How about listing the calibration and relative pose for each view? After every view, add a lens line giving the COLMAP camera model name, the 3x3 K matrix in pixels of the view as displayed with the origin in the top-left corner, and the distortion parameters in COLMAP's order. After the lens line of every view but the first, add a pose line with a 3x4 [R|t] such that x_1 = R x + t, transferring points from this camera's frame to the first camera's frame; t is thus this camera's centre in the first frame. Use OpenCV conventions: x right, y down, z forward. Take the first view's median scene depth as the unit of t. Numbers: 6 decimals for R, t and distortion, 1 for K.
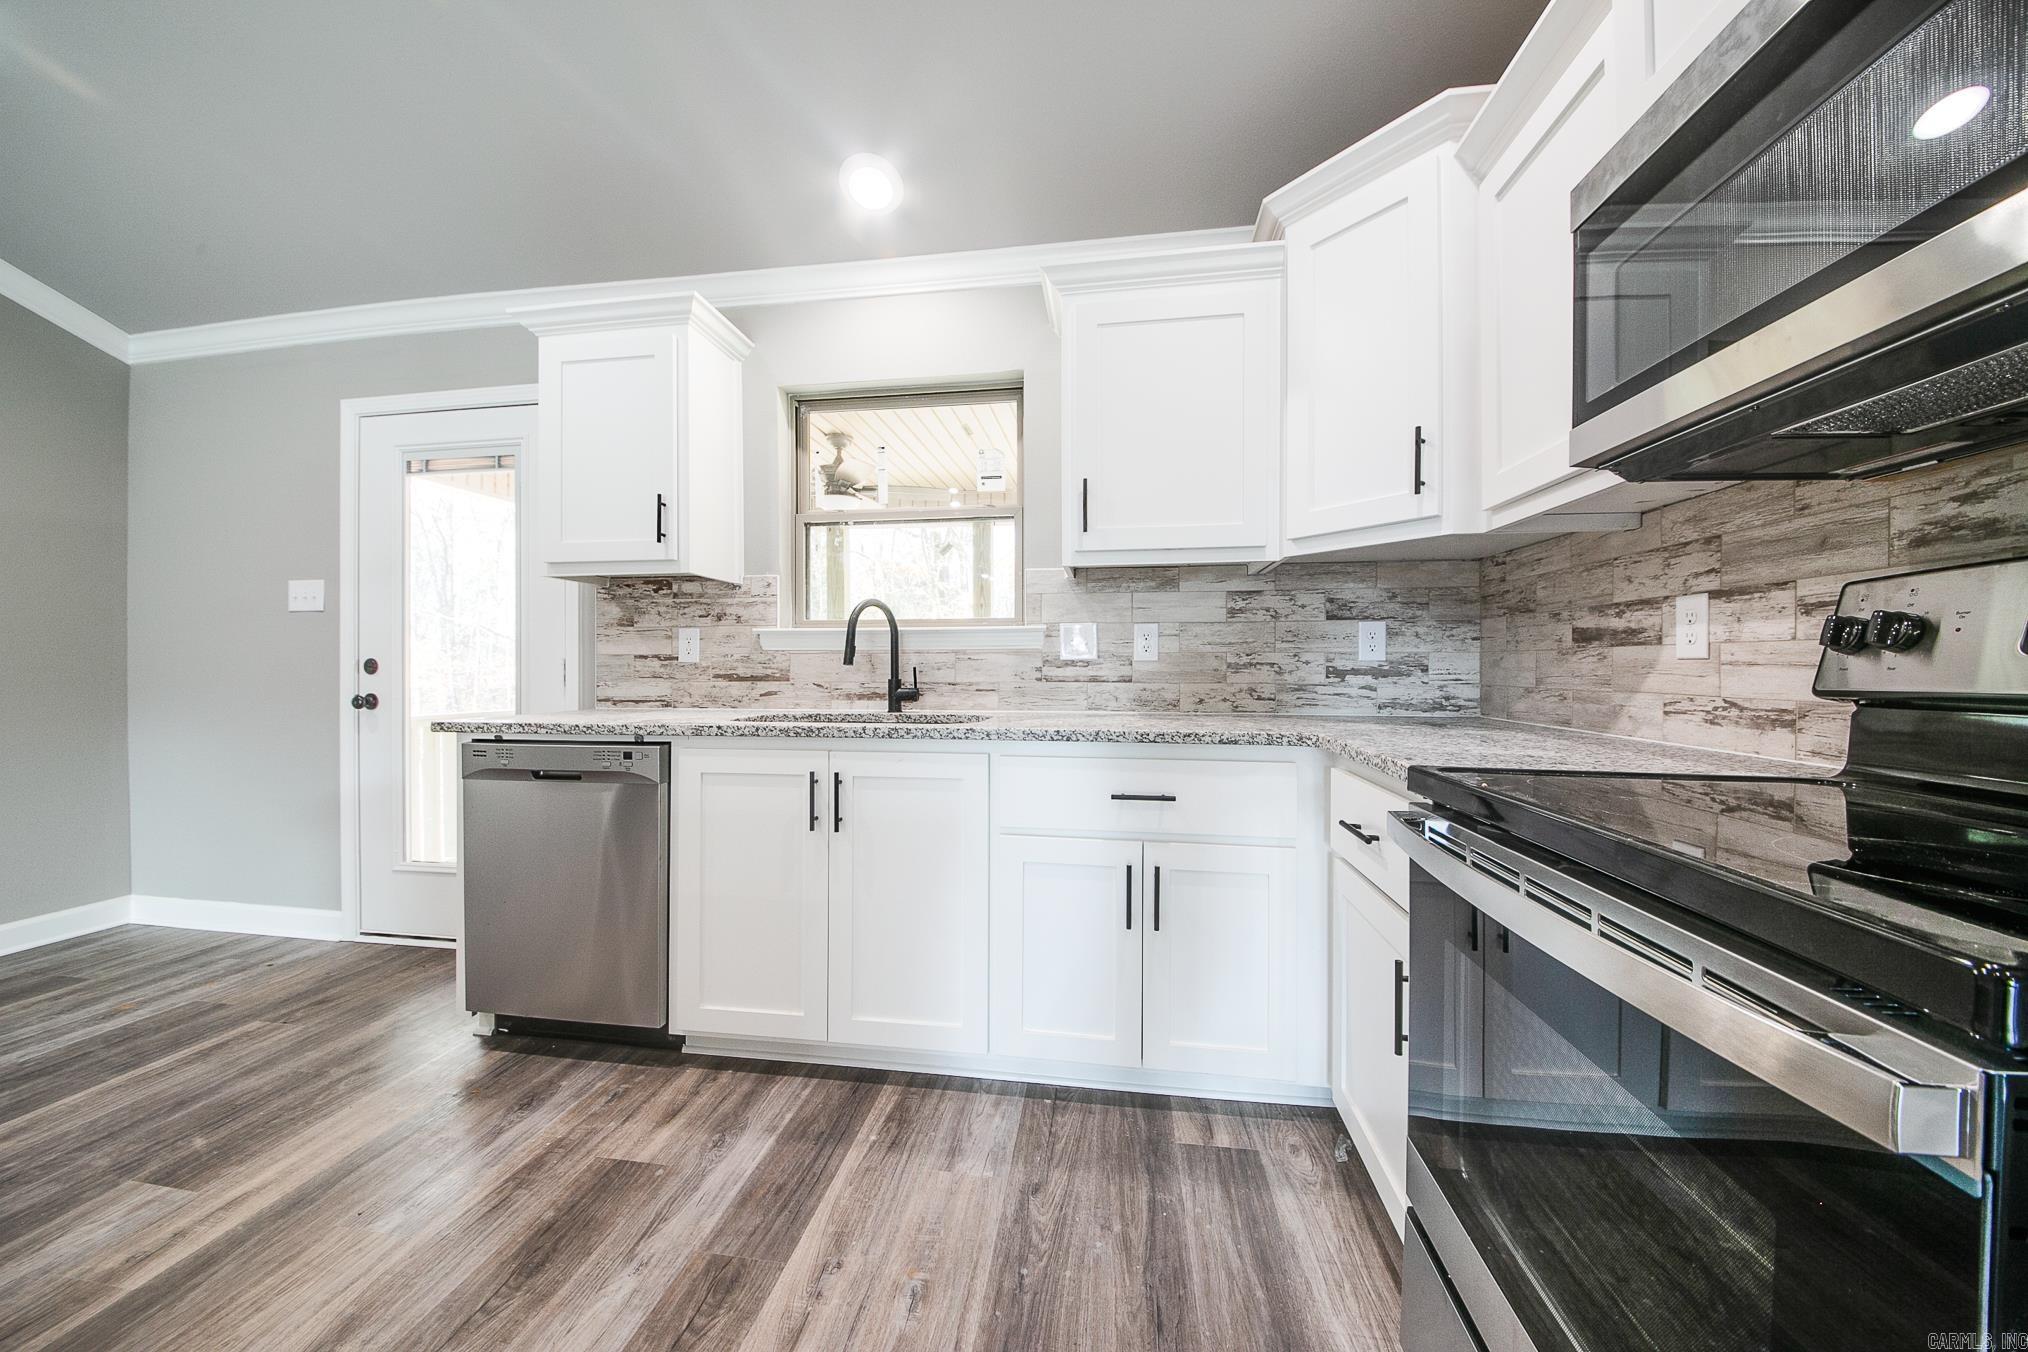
lens RADIAL K [[712.0, 0, 1009.4], [0, 712.0, 668.9], [0, 0, 1]] dist [0.035725, -0.028324]
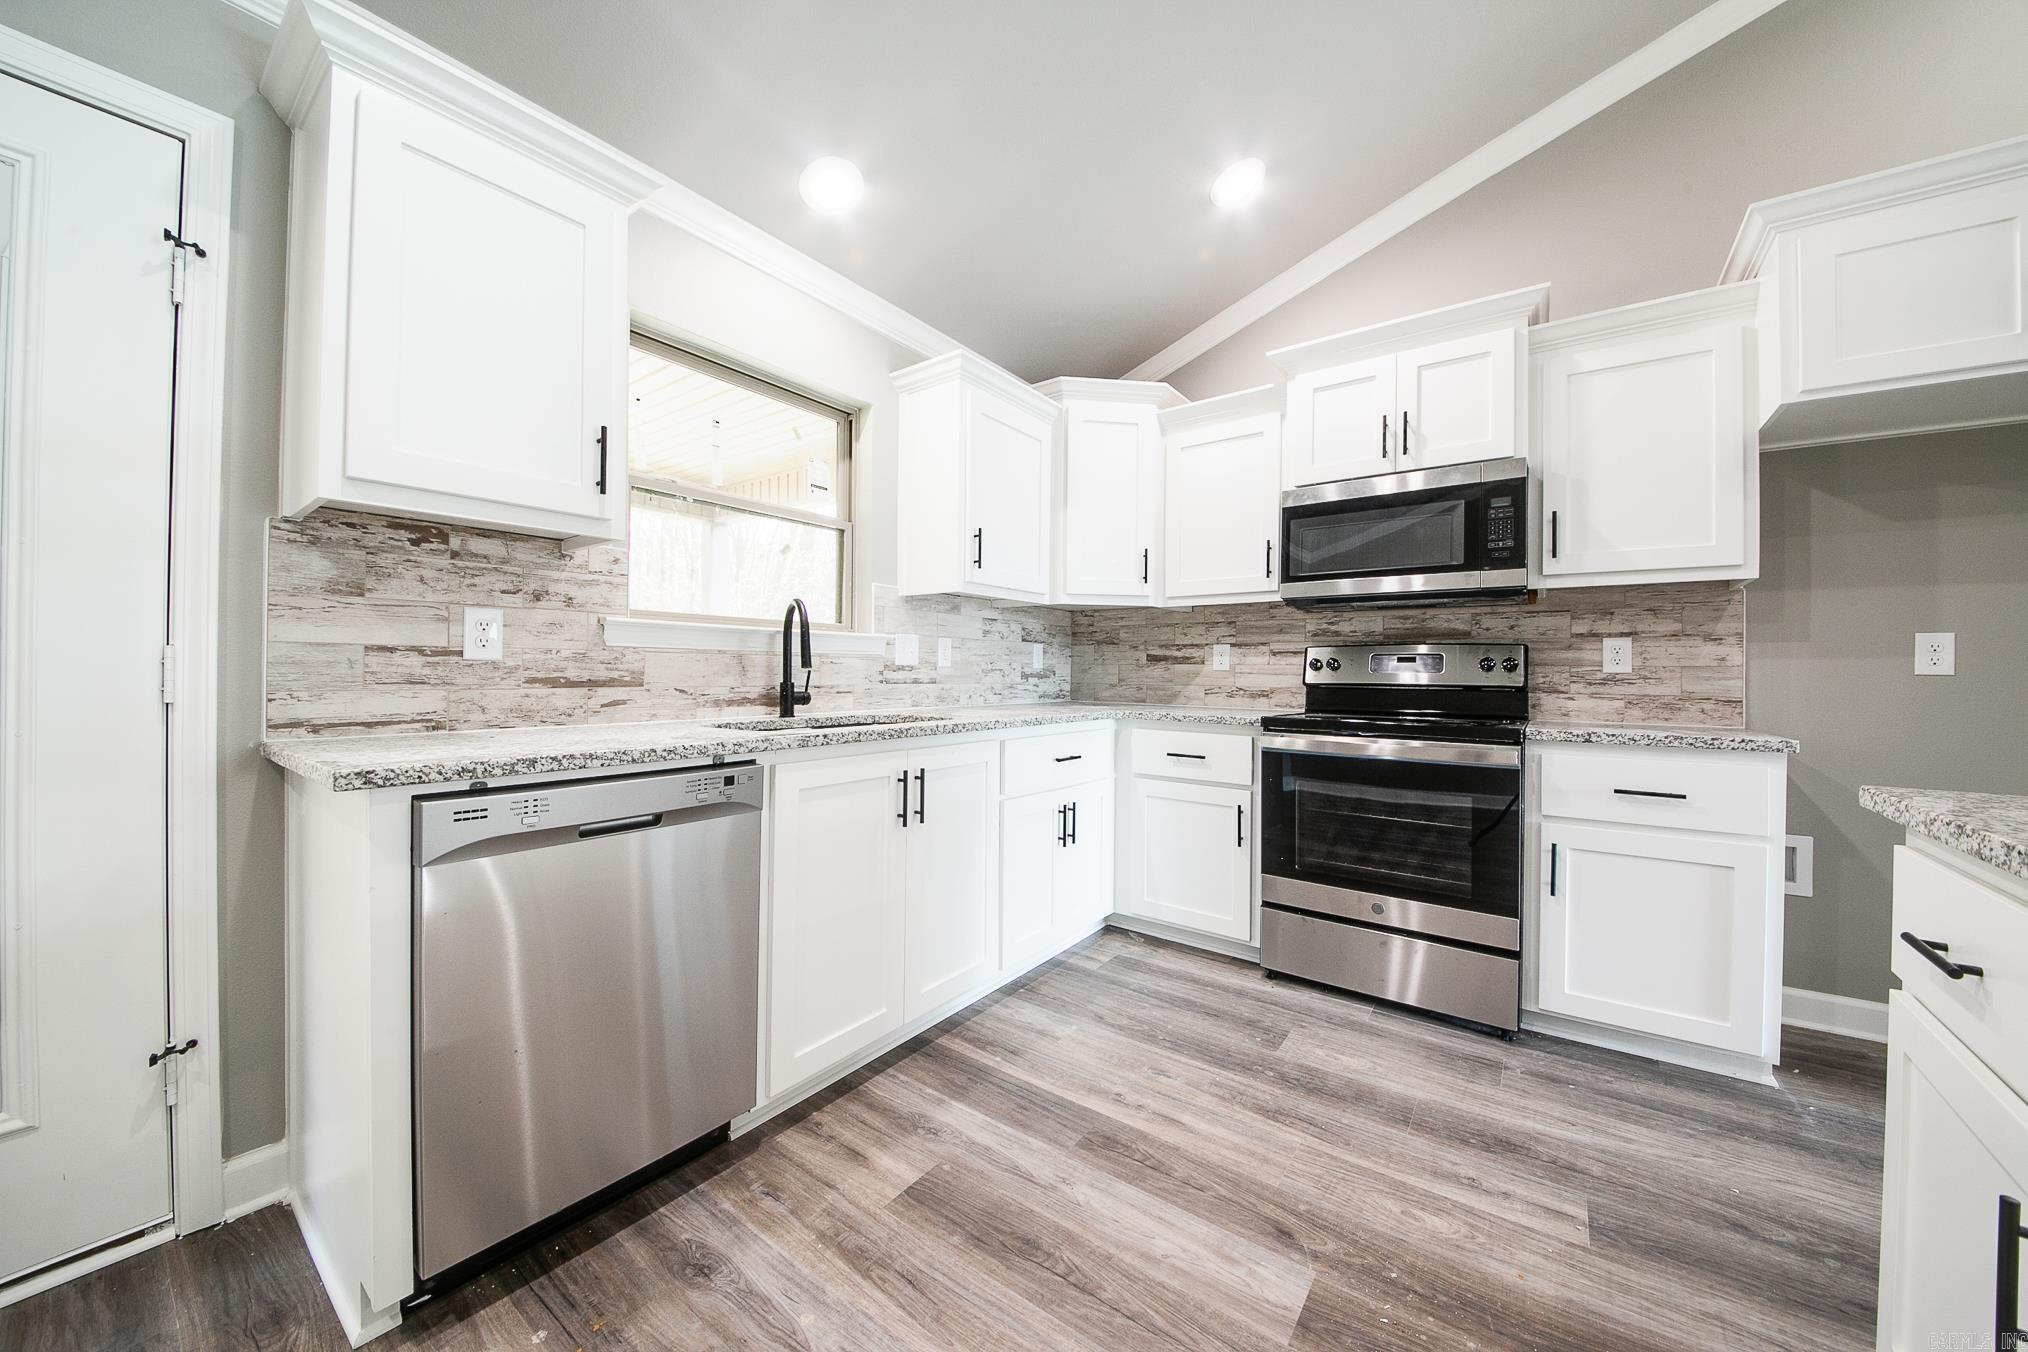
lens RADIAL K [[711.9, 0, 1014.2], [0, 711.9, 668.4], [0, 0, 1]] dist [0.029541, -0.025655]
pose [[0.469669, 0.009306, 0.882793, -0.902919], [-0.007229, 0.999951, -0.006695, -0.000481], [-0.882813, -0.003237, 0.469714, 0.295323]]
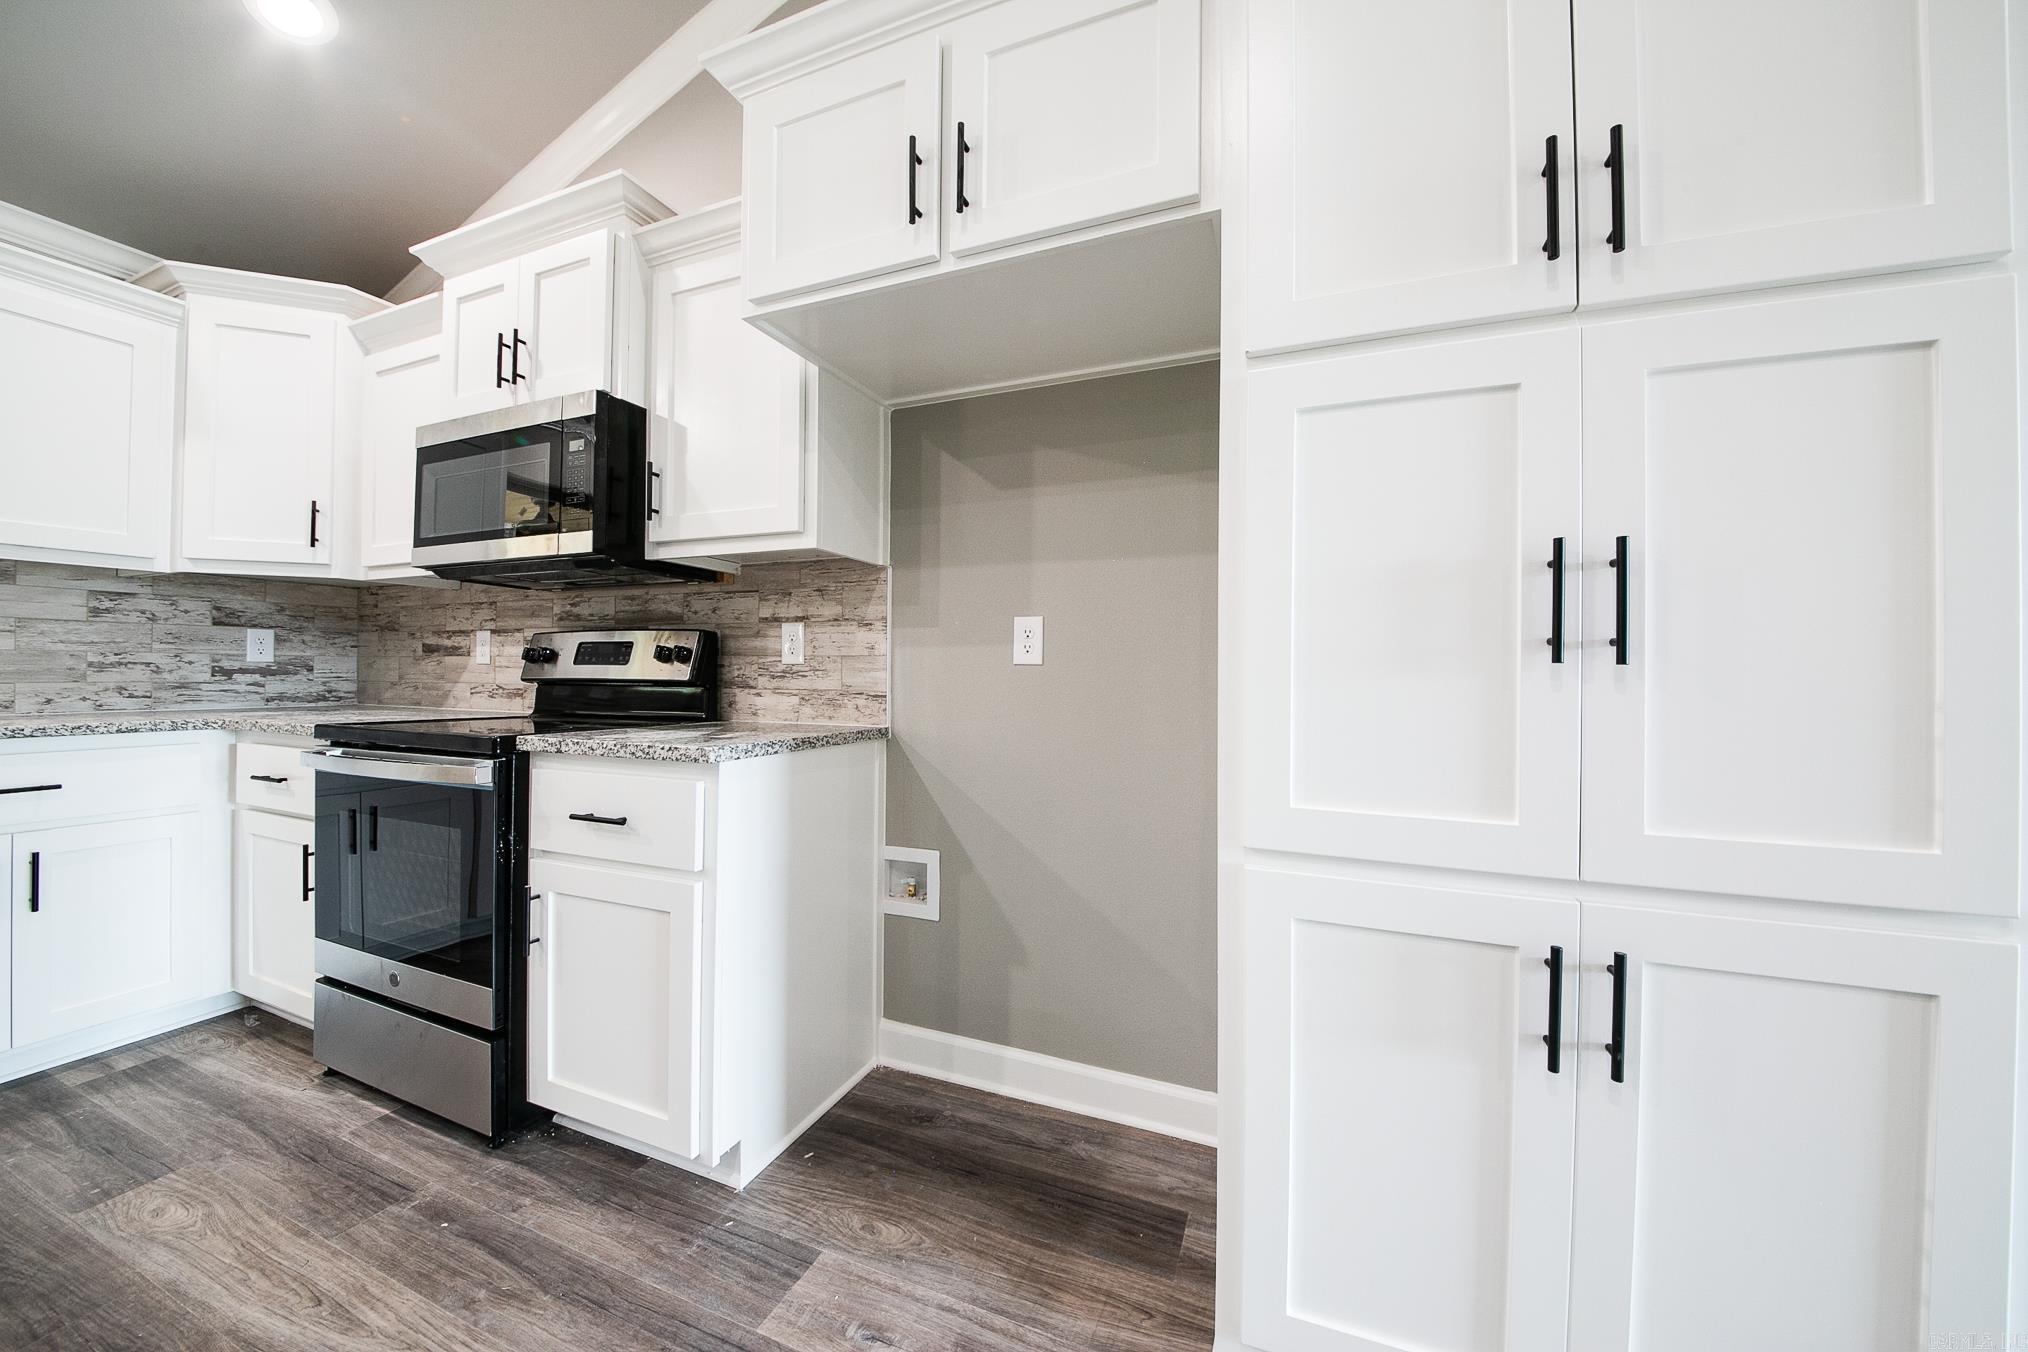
lens RADIAL K [[712.3, 0, 1009.2], [0, 712.3, 667.5], [0, 0, 1]] dist [-0.000295, -0.008517]
pose [[0.237720, 0.007179, 0.971307, -0.335551], [-0.003139, 0.999973, -0.006622, 0.002020], [-0.971329, -0.001475, 0.237736, -0.490651]]
